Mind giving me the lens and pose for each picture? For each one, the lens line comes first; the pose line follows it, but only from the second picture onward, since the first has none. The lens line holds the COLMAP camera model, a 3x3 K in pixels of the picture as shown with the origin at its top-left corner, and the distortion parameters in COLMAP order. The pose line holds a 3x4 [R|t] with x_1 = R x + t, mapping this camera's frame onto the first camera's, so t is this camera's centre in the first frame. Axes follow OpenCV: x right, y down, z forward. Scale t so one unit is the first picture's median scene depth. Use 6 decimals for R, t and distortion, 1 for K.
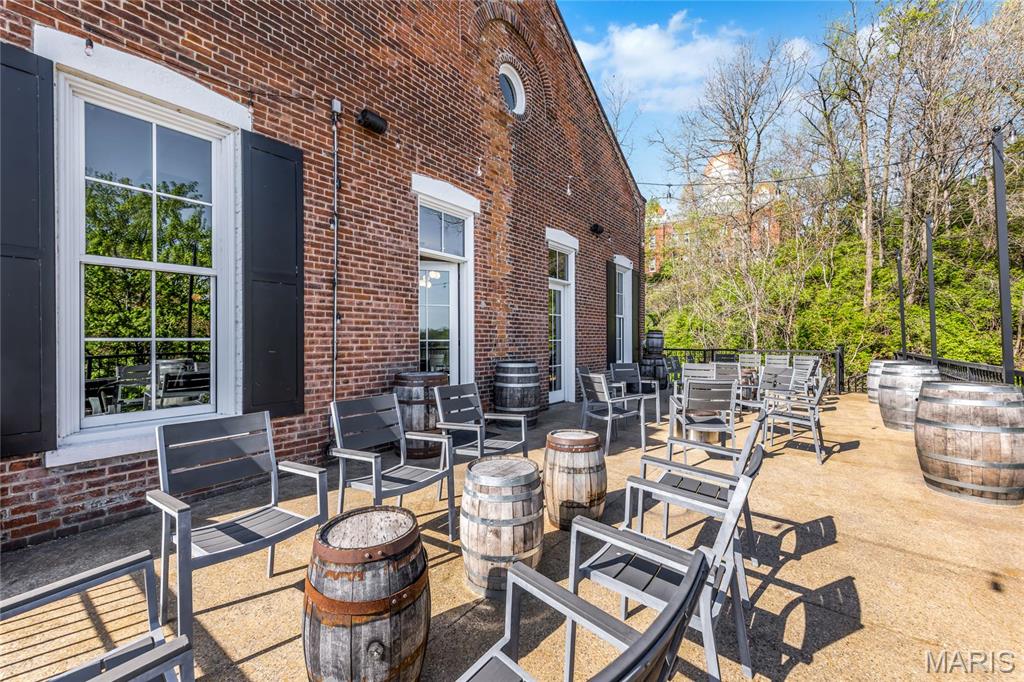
lens RADIAL K [[417.8, 0, 512.4], [0, 417.8, 339.1], [0, 0, 1]] dist [0.005799, 0.001243]
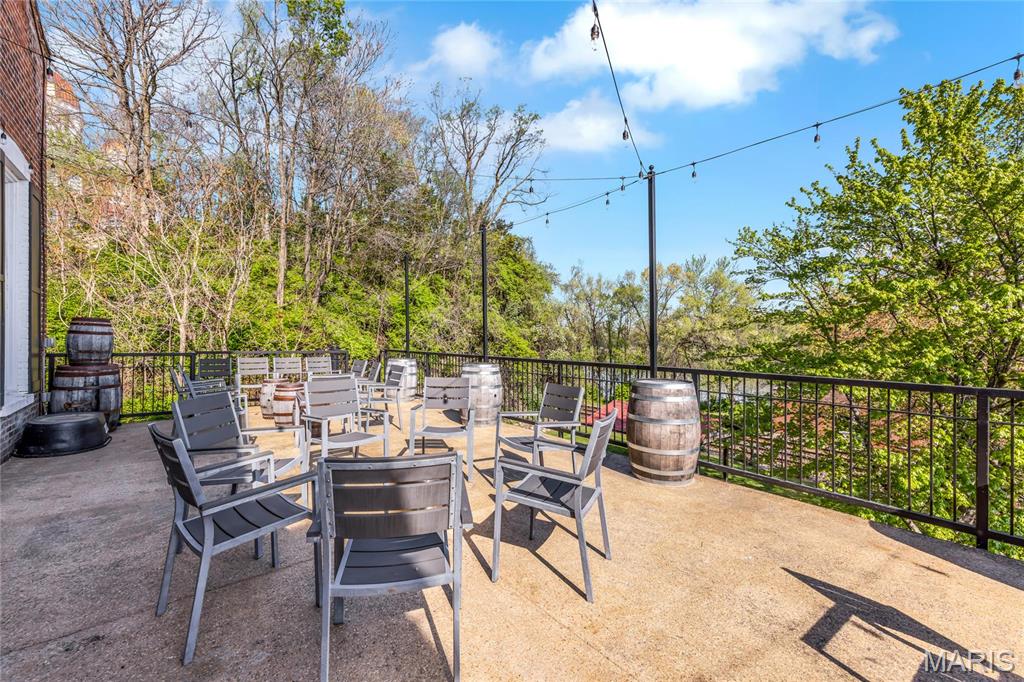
lens RADIAL K [[417.8, 0, 510.5], [0, 417.8, 340.0], [0, 0, 1]] dist [0.005799, 0.001243]
pose [[0.231646, 0.002579, 0.972797, -0.038802], [-0.011342, 0.999936, 0.000050, -0.000280], [-0.972734, -0.011045, 0.231660, 0.392449]]
